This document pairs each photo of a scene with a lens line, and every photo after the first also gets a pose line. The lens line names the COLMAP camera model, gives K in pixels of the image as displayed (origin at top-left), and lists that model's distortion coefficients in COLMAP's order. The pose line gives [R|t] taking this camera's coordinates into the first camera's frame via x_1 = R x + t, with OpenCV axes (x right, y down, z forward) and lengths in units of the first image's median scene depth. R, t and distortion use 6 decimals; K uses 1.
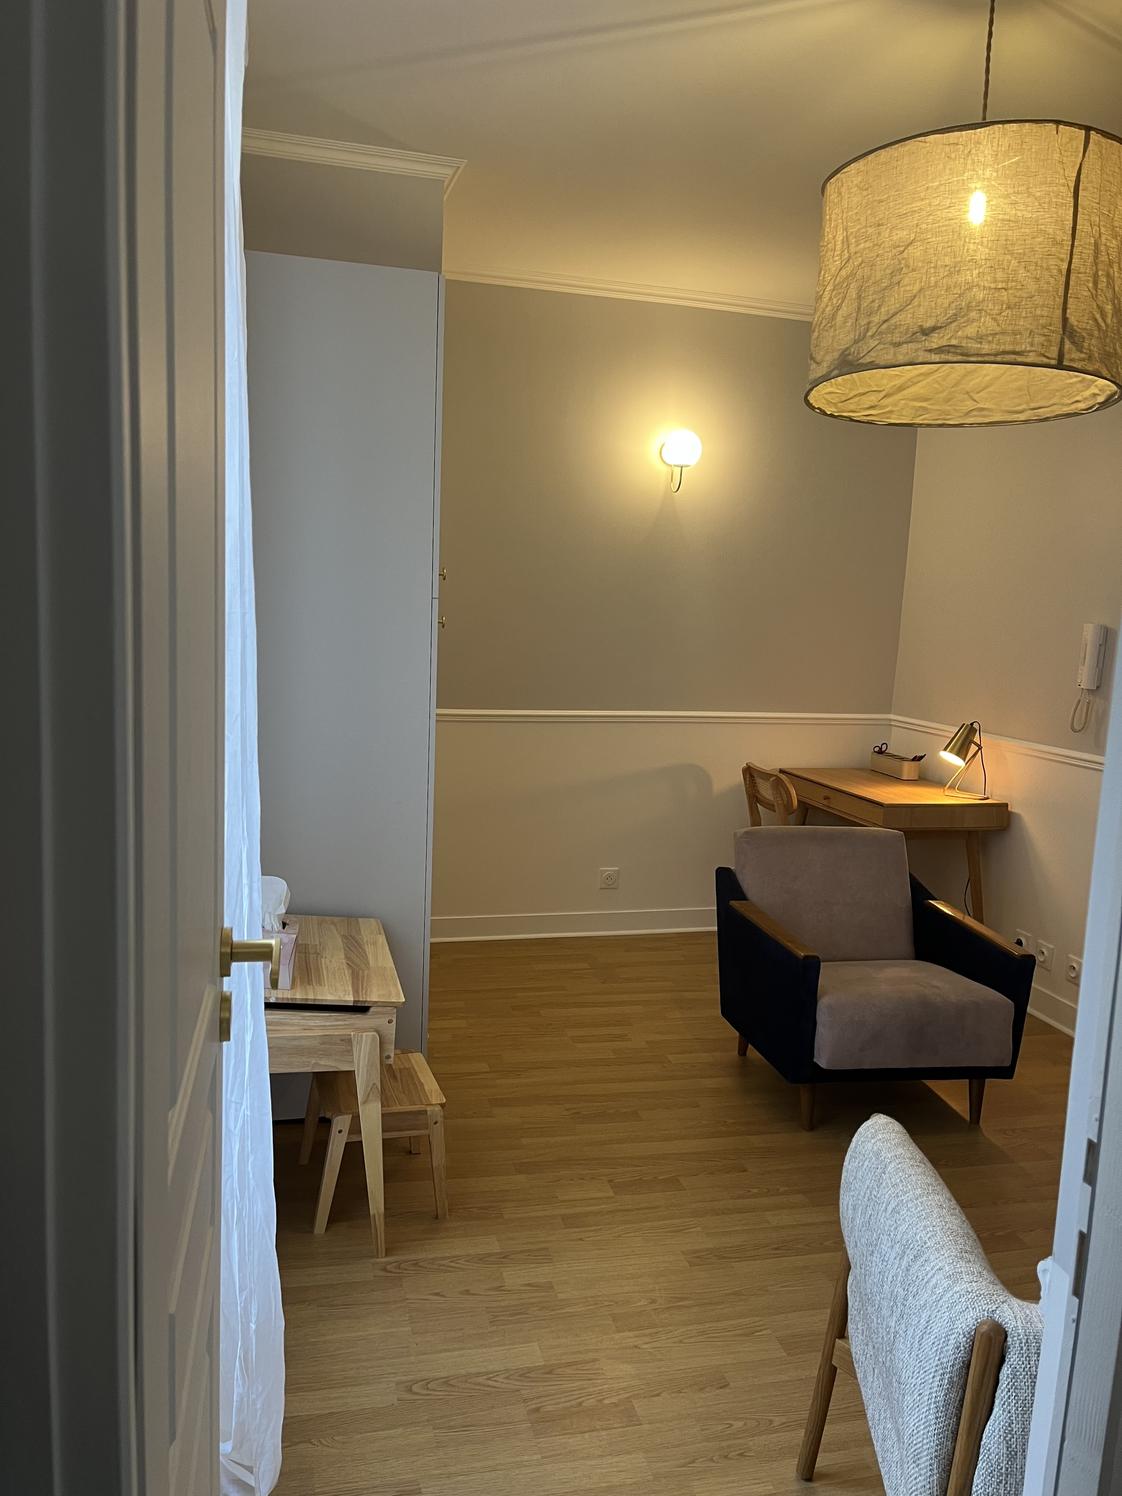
lens RADIAL K [[1106.1, 0, 562.7], [0, 1106.1, 745.7], [0, 0, 1]] dist [0.004705, -0.003360]
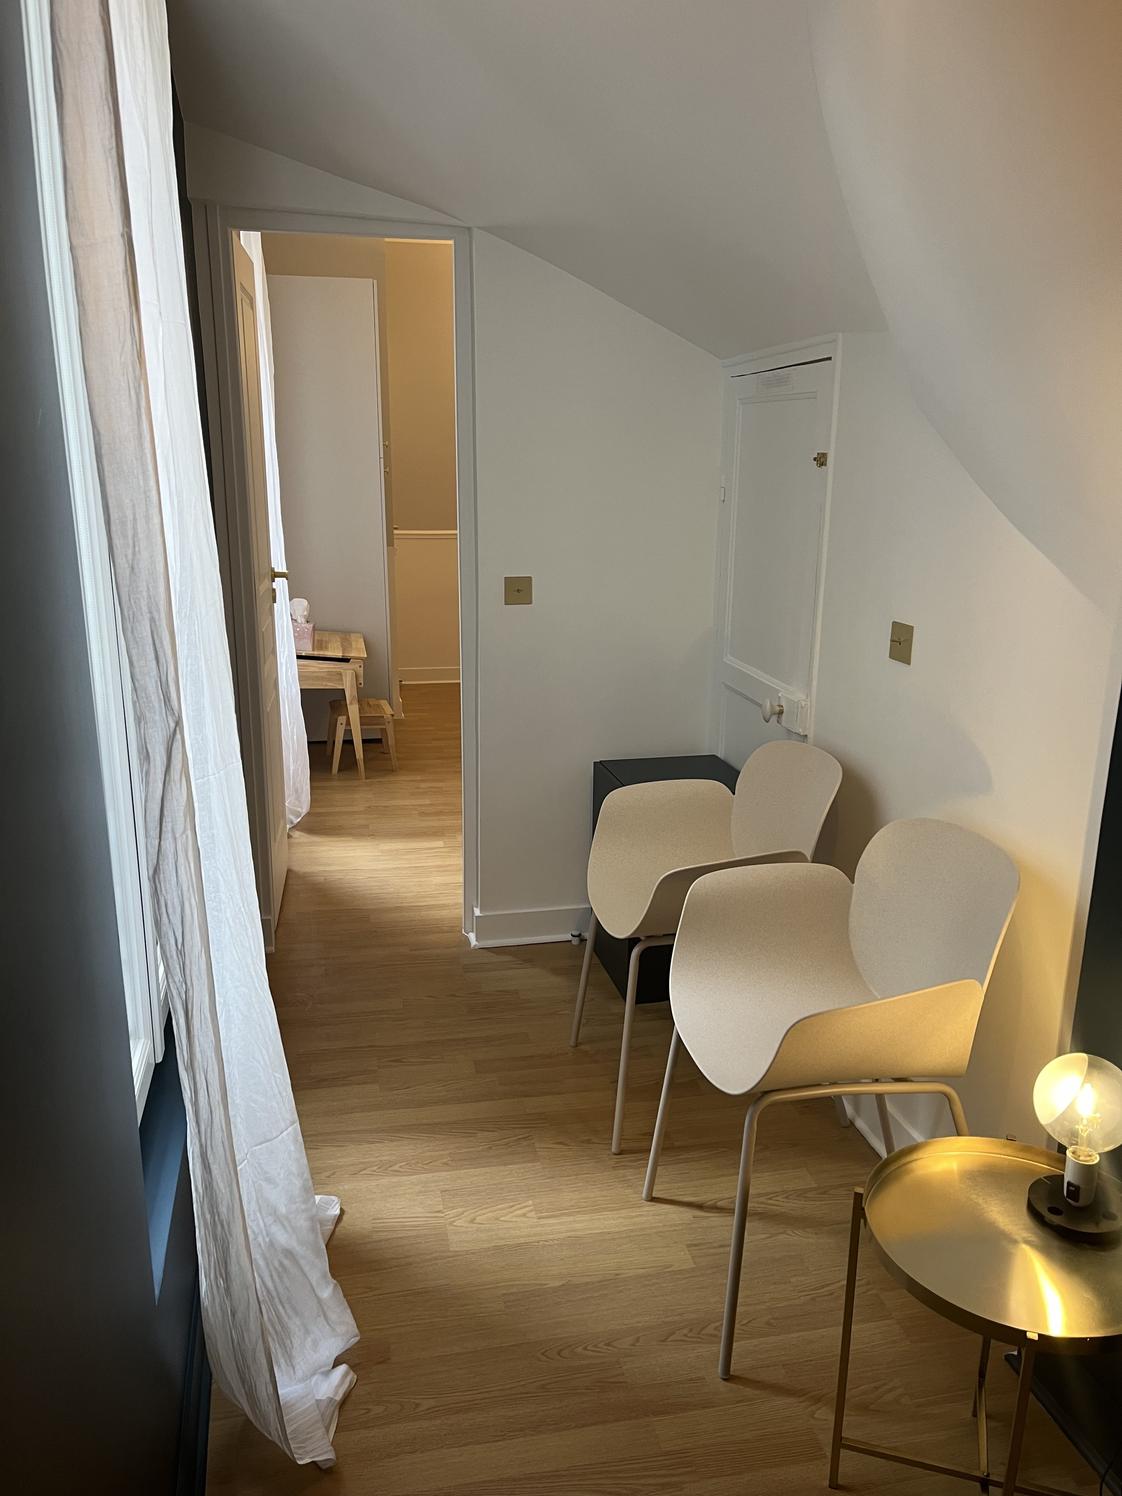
lens RADIAL K [[1106.1, 0, 561.0], [0, 1106.1, 754.5], [0, 0, 1]] dist [0.004705, -0.003360]
pose [[0.997685, -0.026026, -0.062832, 0.346444], [0.033313, 0.992470, 0.117871, 0.182024], [0.059291, -0.119691, 0.991039, -1.057384]]
